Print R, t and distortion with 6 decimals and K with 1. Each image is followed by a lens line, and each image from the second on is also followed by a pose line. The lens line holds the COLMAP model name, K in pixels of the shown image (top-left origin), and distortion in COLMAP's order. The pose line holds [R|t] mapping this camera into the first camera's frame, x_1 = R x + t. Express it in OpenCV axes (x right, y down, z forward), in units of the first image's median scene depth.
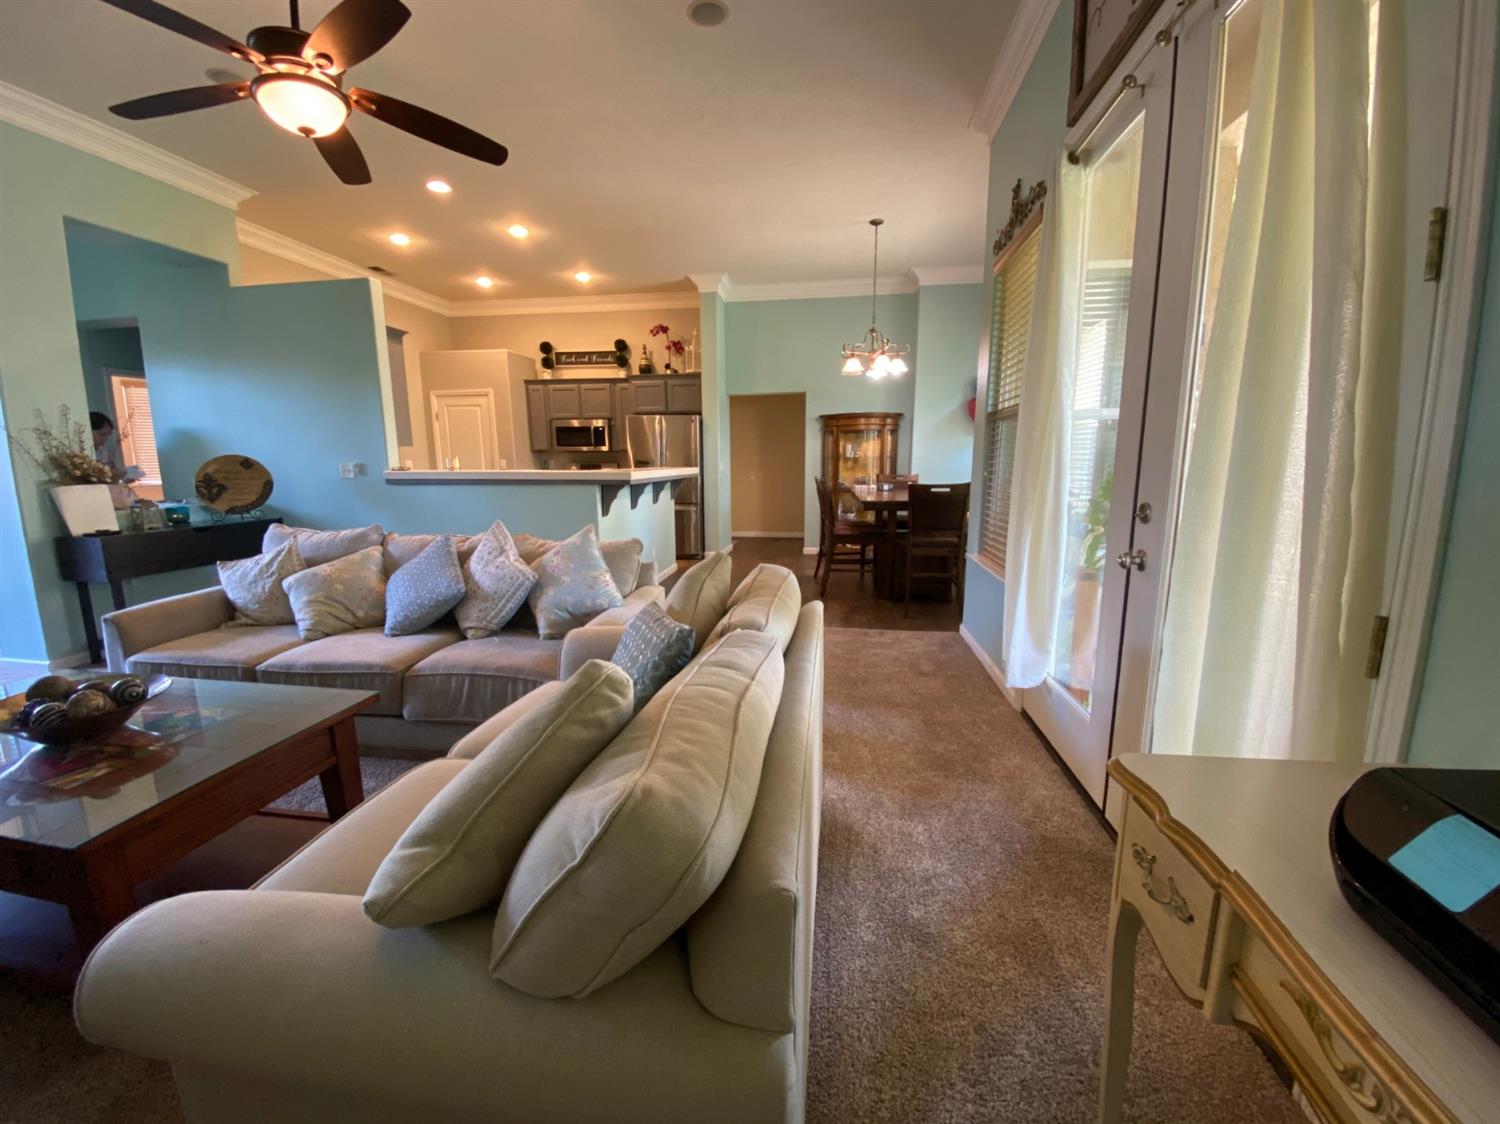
lens RADIAL K [[606.1, 0, 748.9], [0, 606.1, 566.7], [0, 0, 1]] dist [0.049348, -0.036769]
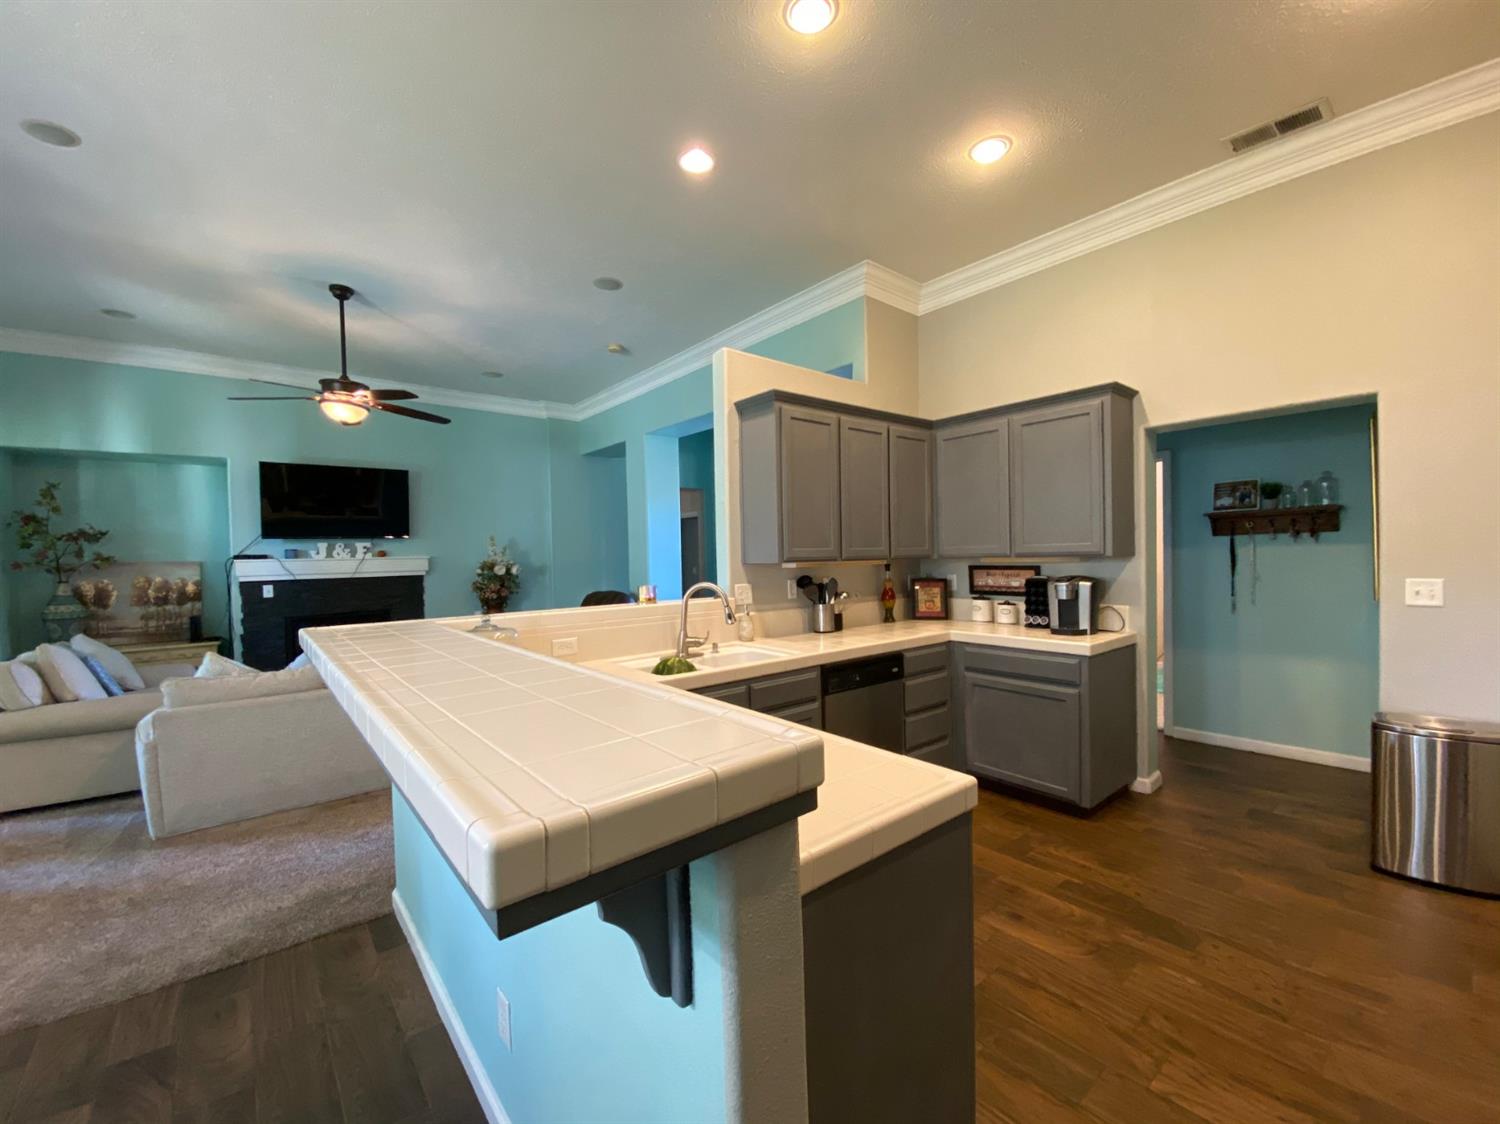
lens RADIAL K [[606.1, 0, 748.9], [0, 606.1, 566.7], [0, 0, 1]] dist [0.049348, -0.036769]
pose [[-0.668027, 0.032585, -0.743423, -0.040461], [-0.104722, 0.984982, 0.137274, -0.185754], [0.736732, 0.169556, -0.654582, 0.931826]]
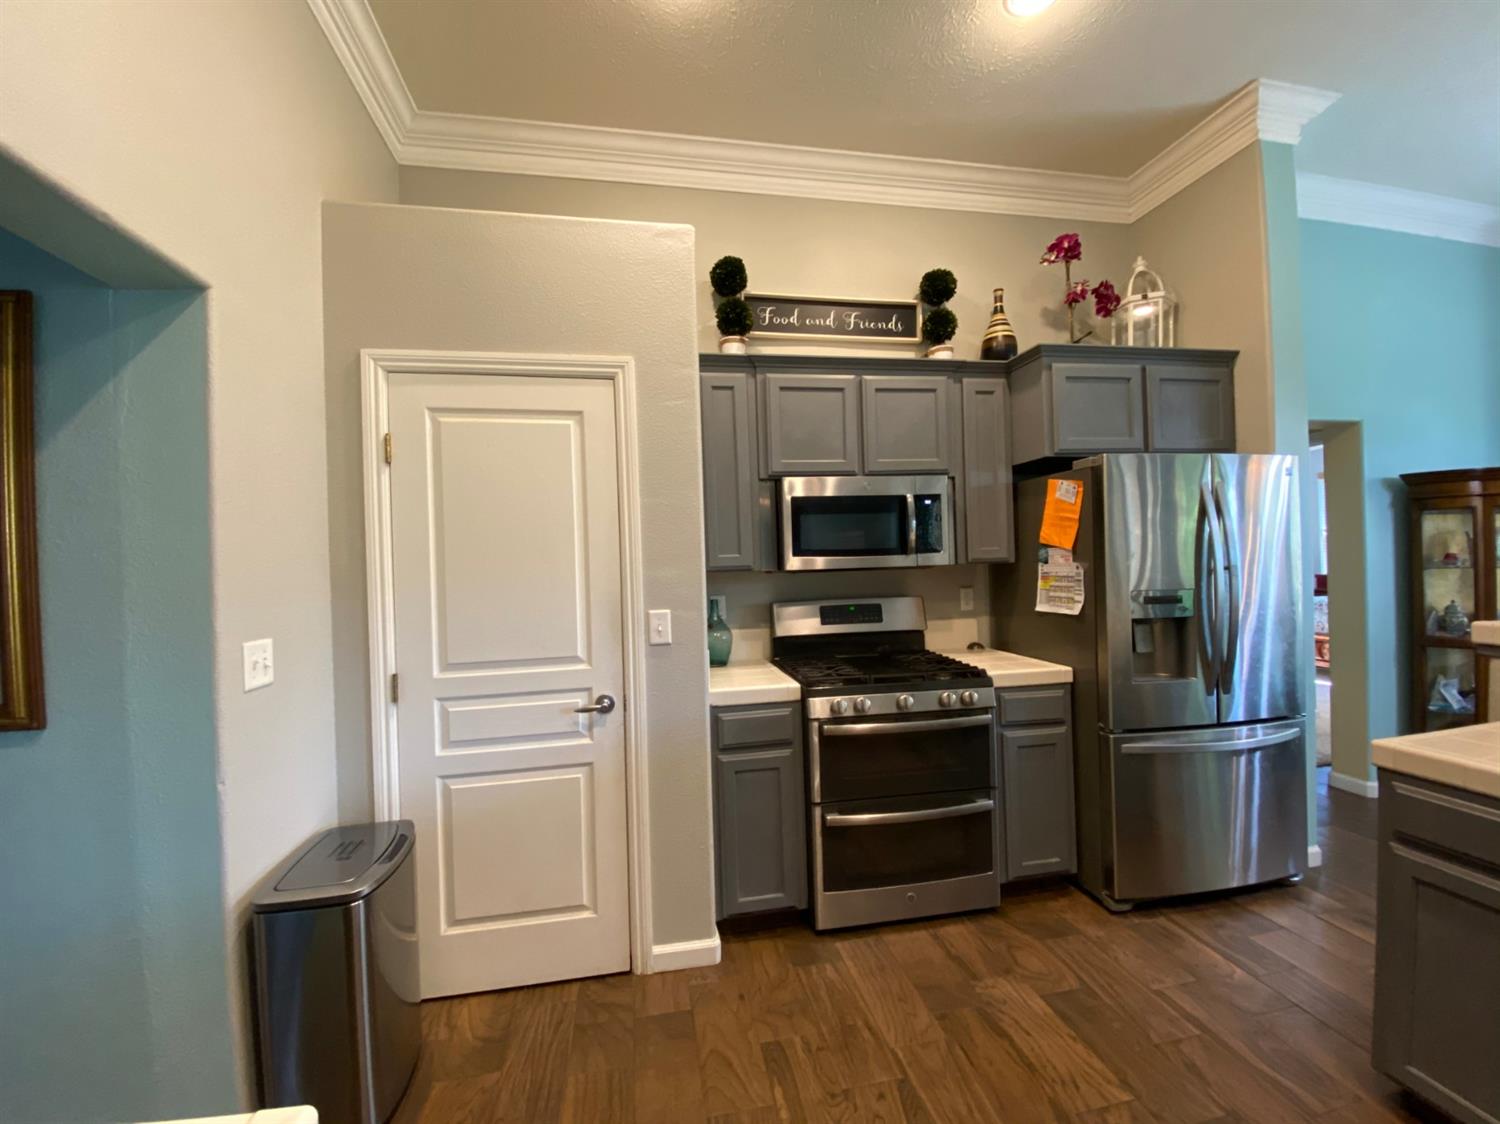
lens RADIAL K [[606.1, 0, 748.9], [0, 606.1, 566.7], [0, 0, 1]] dist [0.049348, -0.036769]
pose [[0.945446, -0.024830, 0.324830, -0.460988], [0.079571, 0.984492, -0.156344, -0.151281], [-0.315911, 0.173662, 0.932760, 0.746028]]
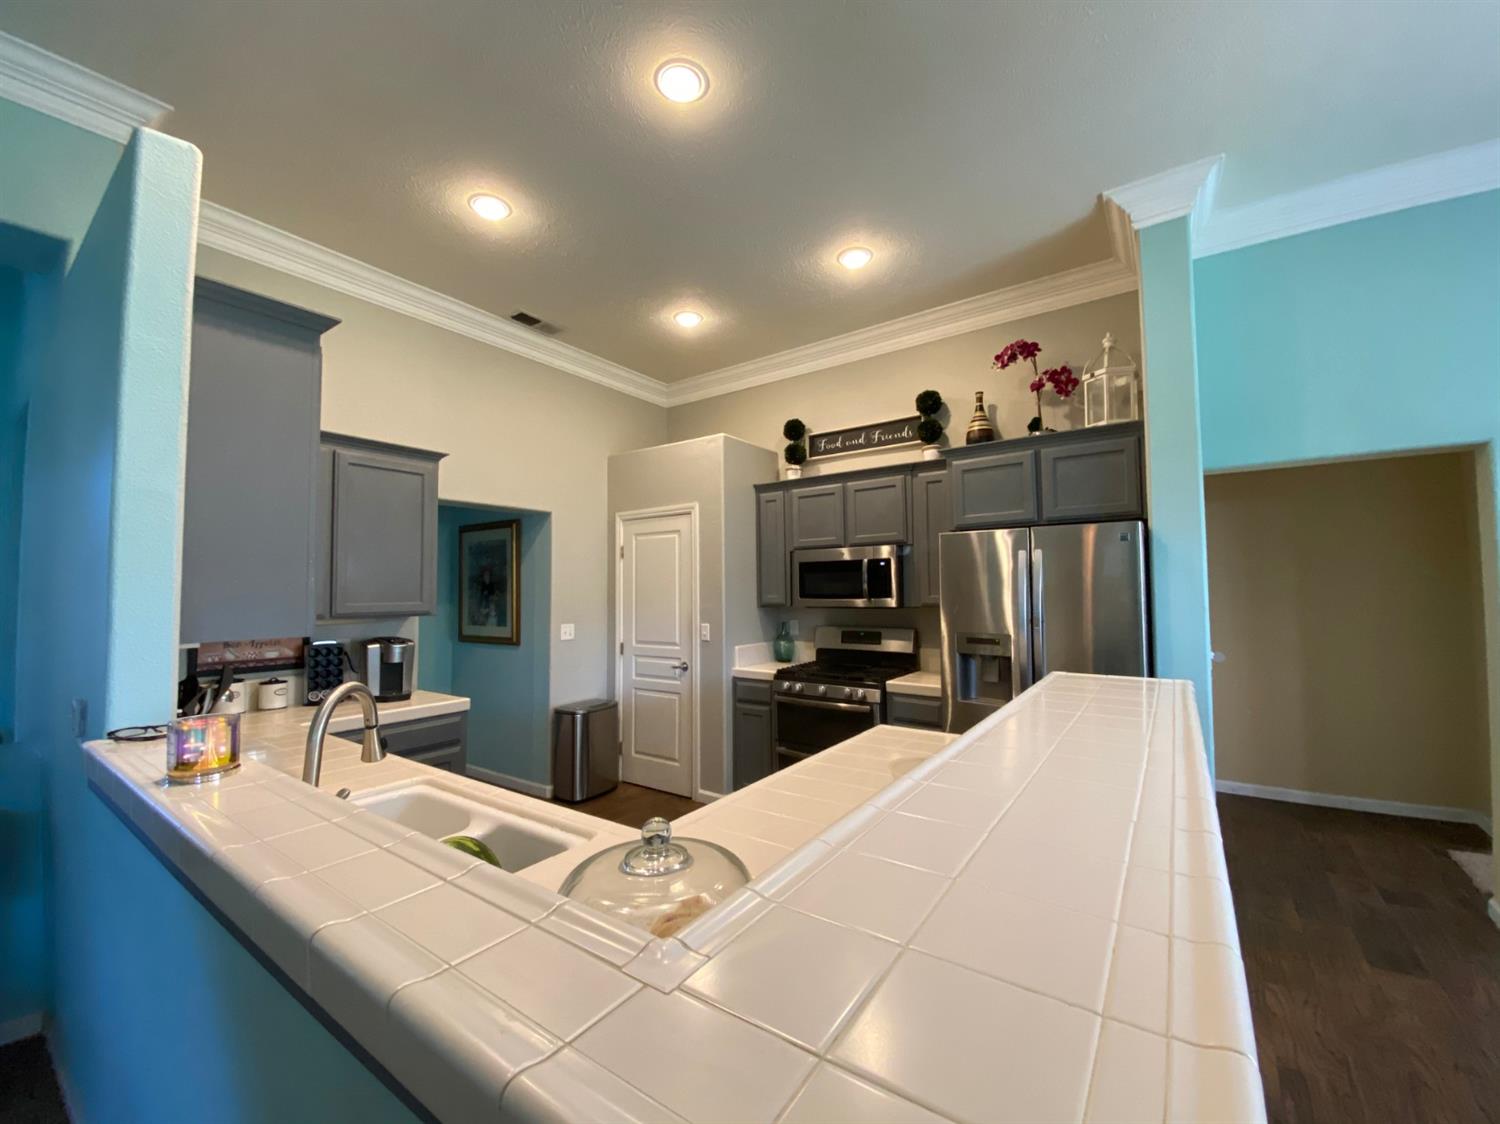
lens RADIAL K [[606.1, 0, 748.9], [0, 606.1, 566.7], [0, 0, 1]] dist [0.049348, -0.036769]
pose [[0.891049, -0.022482, -0.453350, -0.120399], [-0.072838, 0.978748, -0.191698, -0.125707], [0.448025, 0.203833, 0.870475, 0.539799]]
